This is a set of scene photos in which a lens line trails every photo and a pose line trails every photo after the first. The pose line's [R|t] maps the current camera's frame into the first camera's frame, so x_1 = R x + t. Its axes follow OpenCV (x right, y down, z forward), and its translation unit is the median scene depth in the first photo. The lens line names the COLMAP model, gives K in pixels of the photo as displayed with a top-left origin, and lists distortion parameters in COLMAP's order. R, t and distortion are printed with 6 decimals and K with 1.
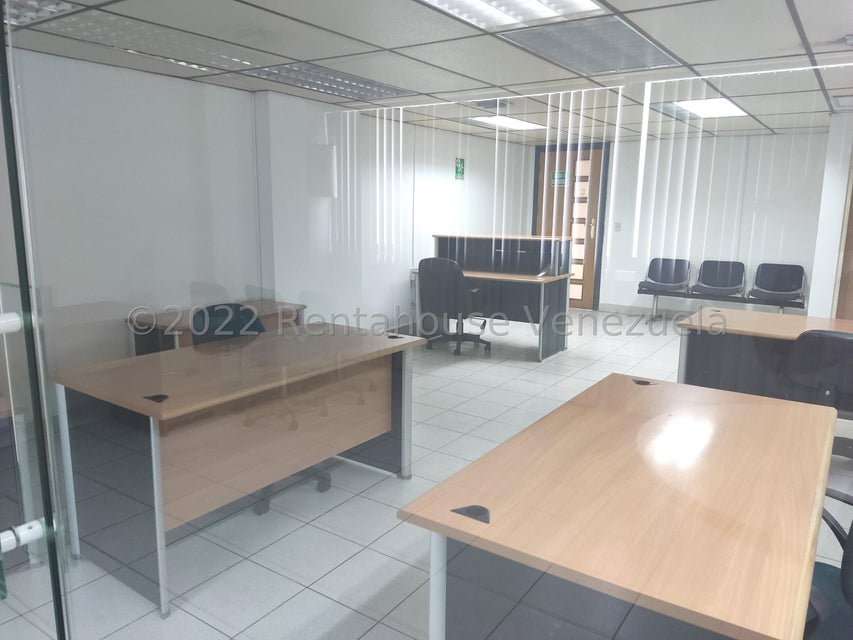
lens RADIAL K [[628.5, 0, 427.1], [0, 628.5, 322.3], [0, 0, 1]] dist [0.109172, -0.149926]
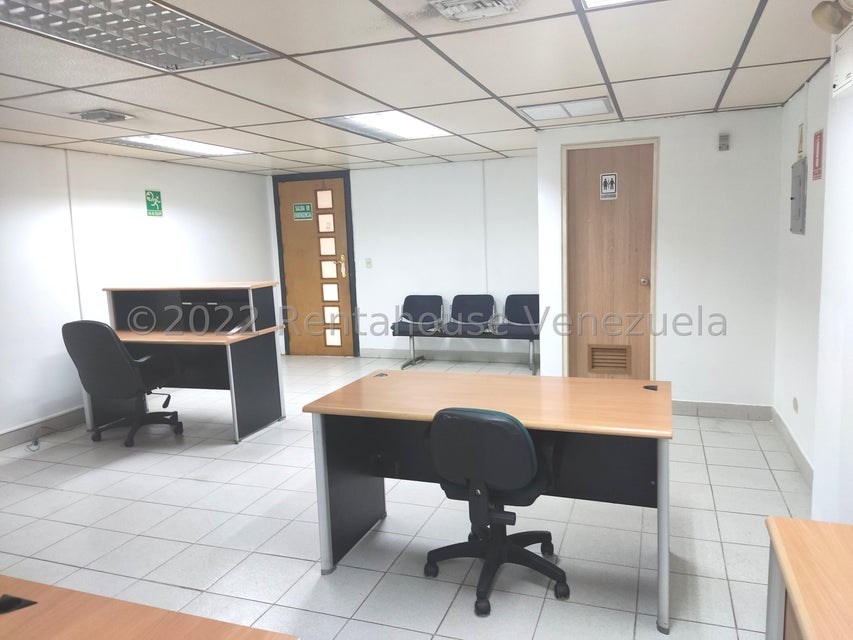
lens RADIAL K [[628.5, 0, 427.1], [0, 628.5, 322.3], [0, 0, 1]] dist [0.109172, -0.149926]
pose [[0.968062, -0.081309, 0.237161, 0.216579], [0.093167, 0.994878, -0.039207, -0.031585], [-0.232758, 0.060051, 0.970679, 0.158680]]
